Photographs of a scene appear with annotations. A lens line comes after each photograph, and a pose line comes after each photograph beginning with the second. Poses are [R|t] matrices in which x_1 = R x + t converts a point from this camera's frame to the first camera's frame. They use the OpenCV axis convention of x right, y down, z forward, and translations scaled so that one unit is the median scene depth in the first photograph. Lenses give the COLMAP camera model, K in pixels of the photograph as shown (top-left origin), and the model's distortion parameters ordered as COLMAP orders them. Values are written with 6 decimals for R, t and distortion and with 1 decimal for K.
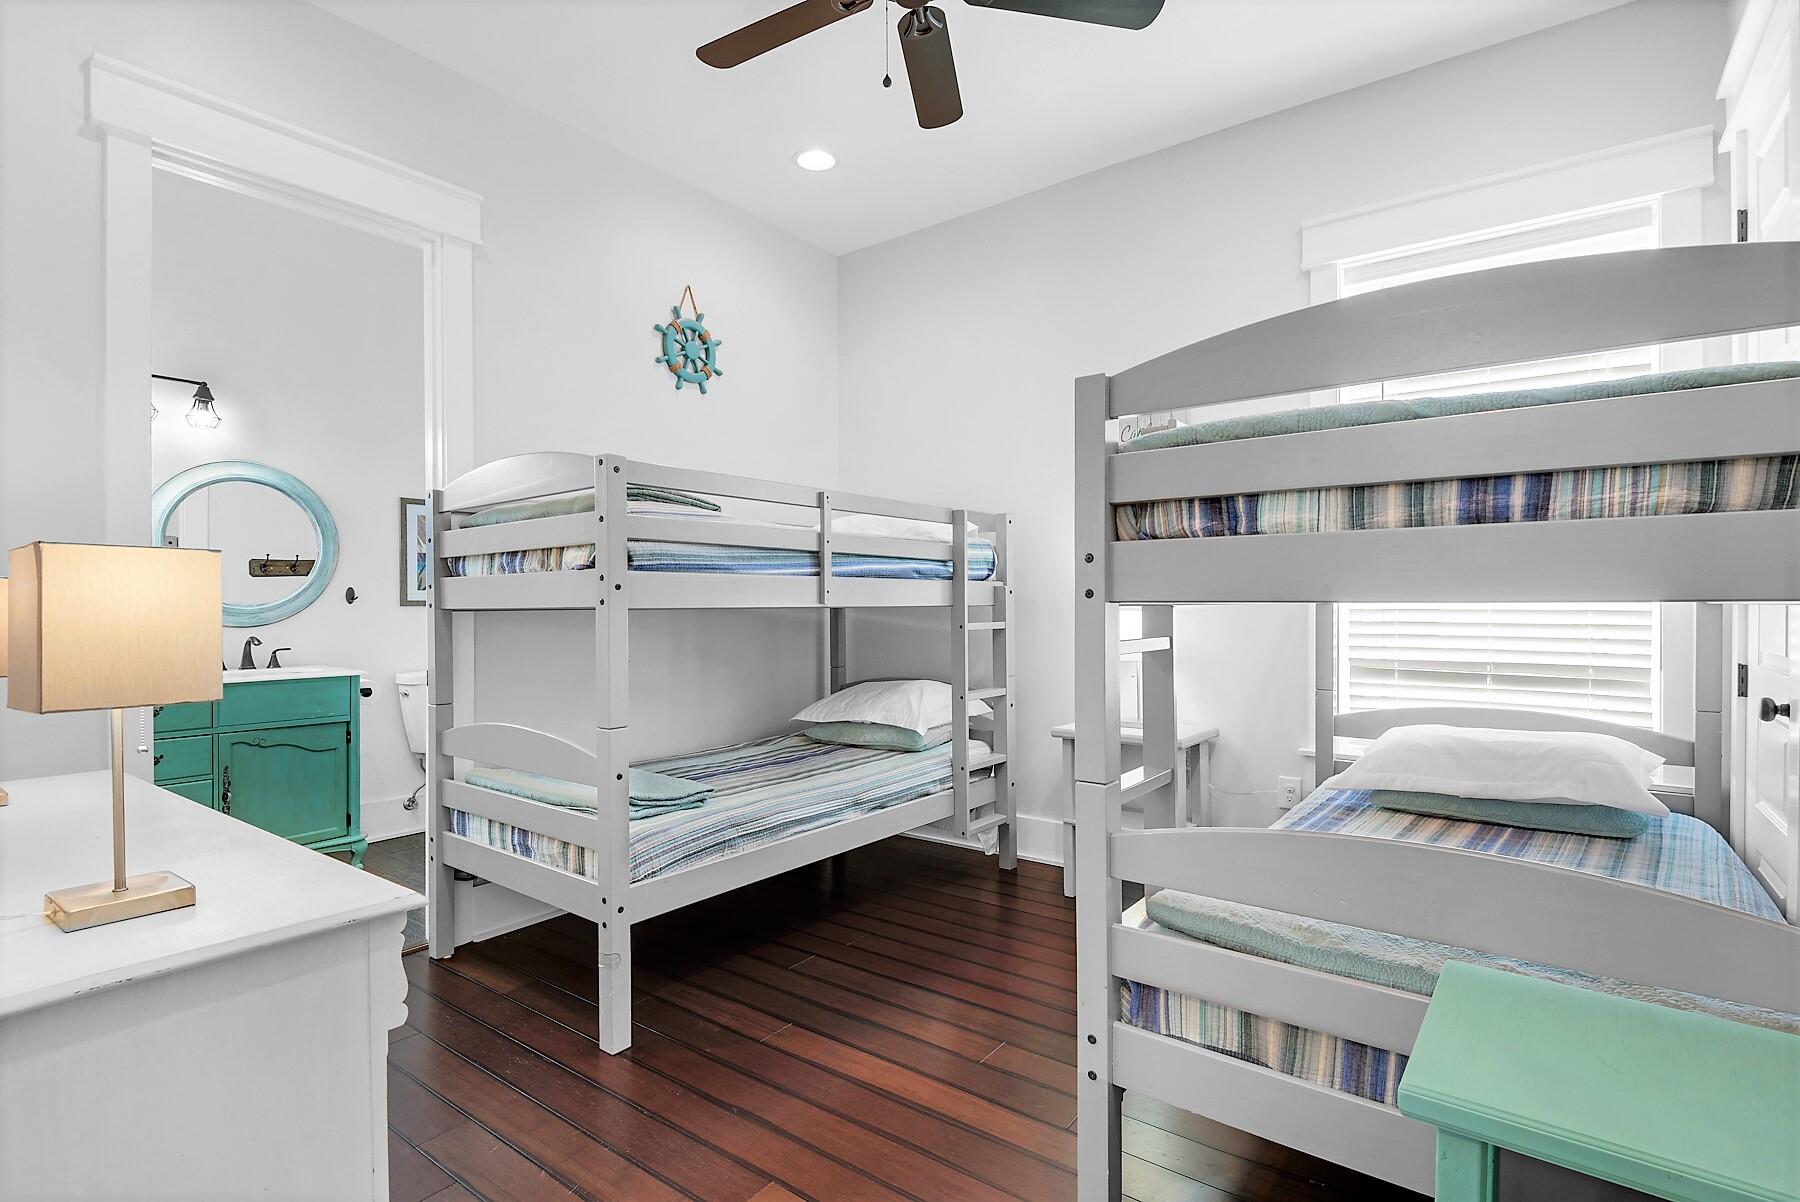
lens RADIAL K [[890.4, 0, 900.0], [0, 890.4, 601.0], [0, 0, 1]] dist [-0.000443, -0.000459]
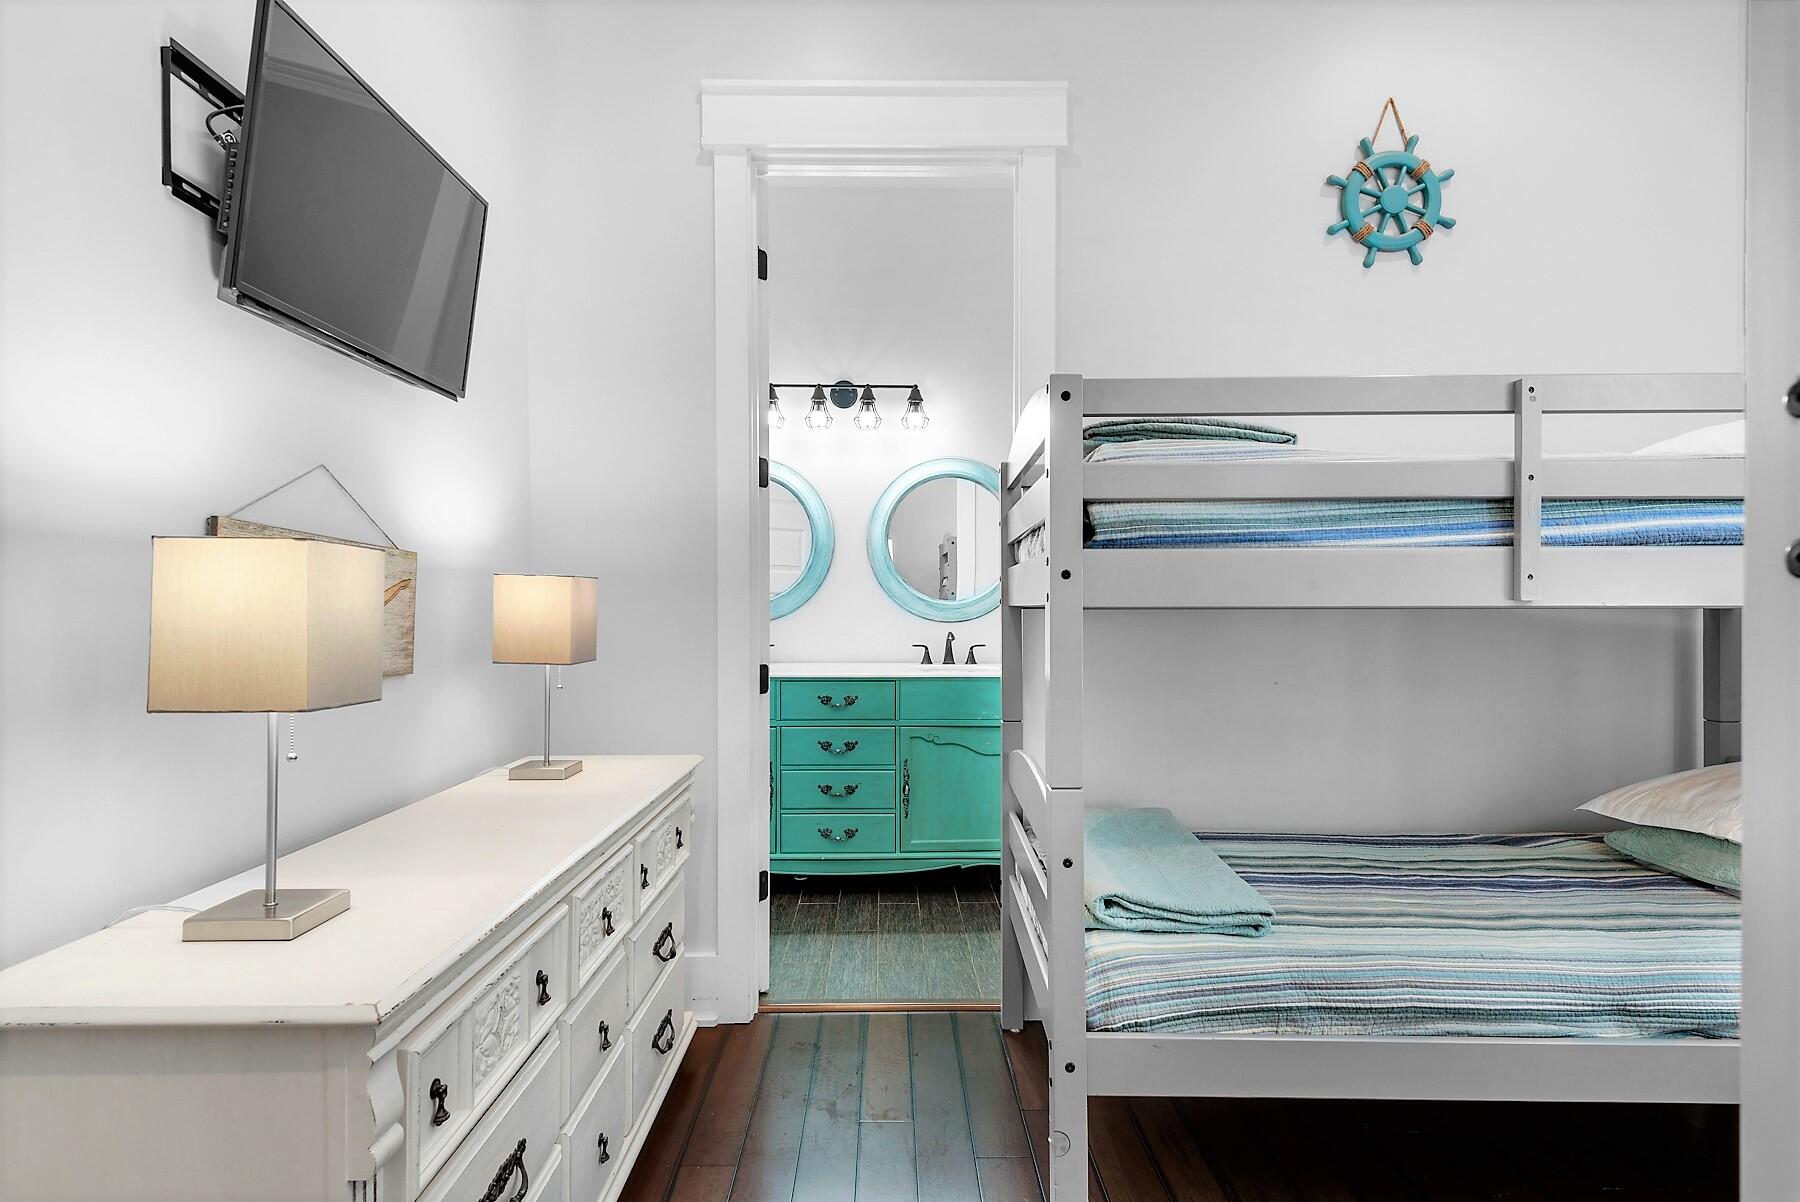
lens RADIAL K [[984.0, 0, 900.0], [0, 984.0, 601.0], [0, 0, 1]] dist [0.049698, -0.034130]
pose [[0.605623, 0.002621, -0.795748, 0.147640], [0.001286, 0.999990, 0.004272, 0.000648], [0.795751, -0.003610, 0.605613, 0.357618]]
